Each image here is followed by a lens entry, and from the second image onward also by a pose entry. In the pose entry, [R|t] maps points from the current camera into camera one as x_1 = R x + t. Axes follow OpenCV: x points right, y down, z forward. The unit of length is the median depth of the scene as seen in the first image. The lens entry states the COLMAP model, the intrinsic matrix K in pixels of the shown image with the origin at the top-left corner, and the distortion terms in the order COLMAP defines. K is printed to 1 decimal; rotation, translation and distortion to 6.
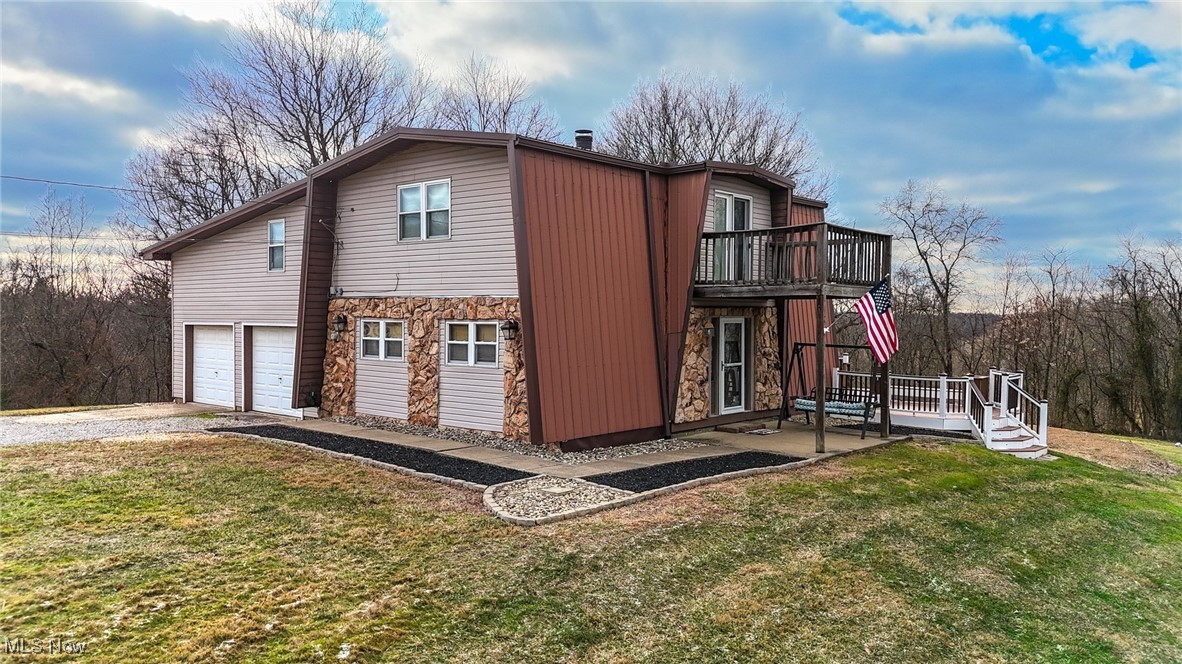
lens RADIAL K [[875.8, 0, 592.1], [0, 875.8, 331.7], [0, 0, 1]] dist [0.059424, -0.010964]
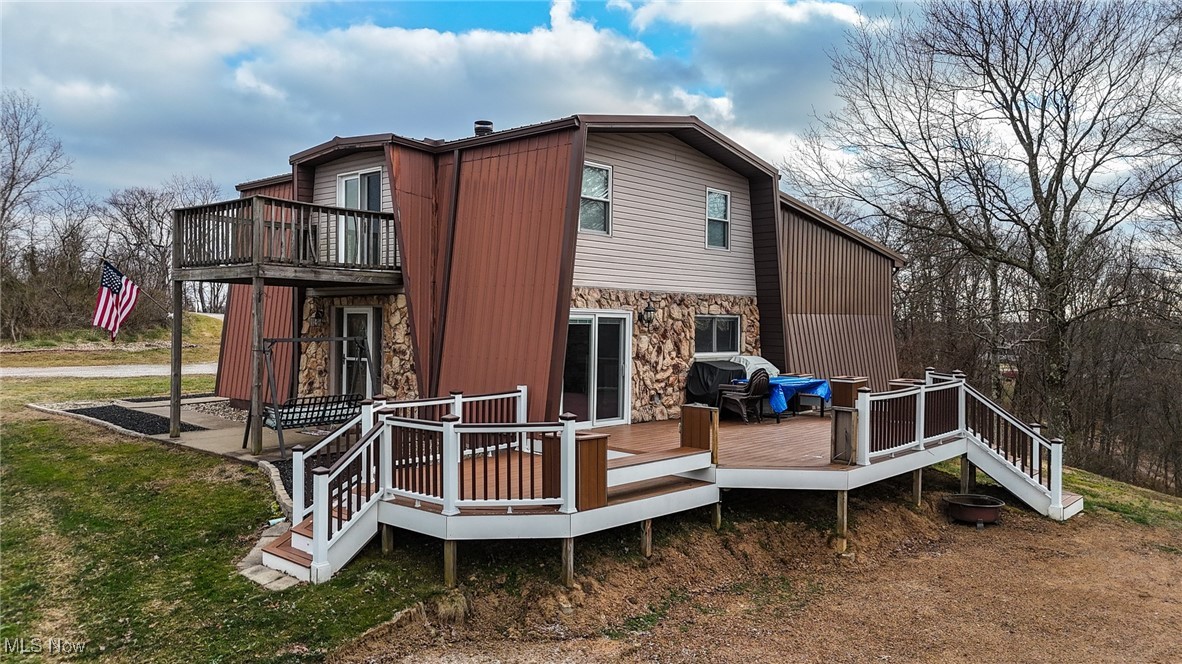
lens RADIAL K [[875.8, 0, 588.5], [0, 875.8, 334.2], [0, 0, 1]] dist [0.059424, -0.010964]
pose [[-0.001647, 0.015630, -0.999876, 1.091119], [-0.024570, 0.999575, 0.015666, -0.008435], [0.999697, 0.024593, -0.001262, 1.270262]]
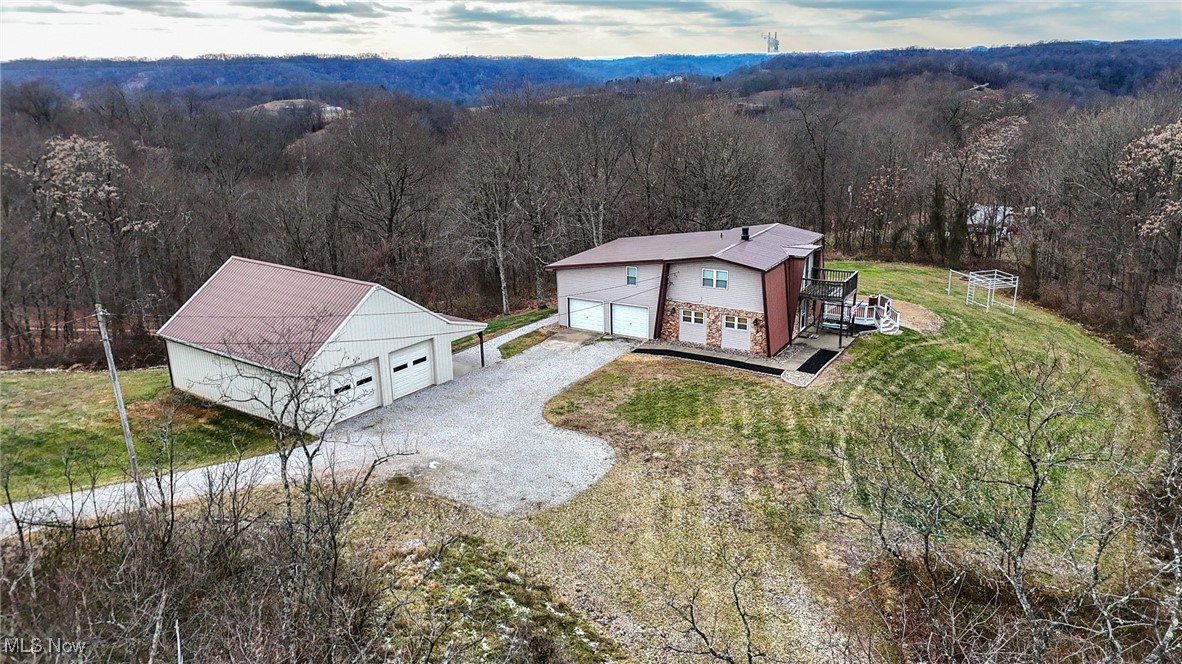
lens RADIAL K [[875.8, 0, 588.4], [0, 875.8, 334.9], [0, 0, 1]] dist [0.059424, -0.010964]
pose [[0.983234, -0.081066, 0.163340, -1.097554], [0.032744, 0.959678, 0.279189, -0.786318], [-0.179387, -0.269159, 0.946242, -1.774221]]
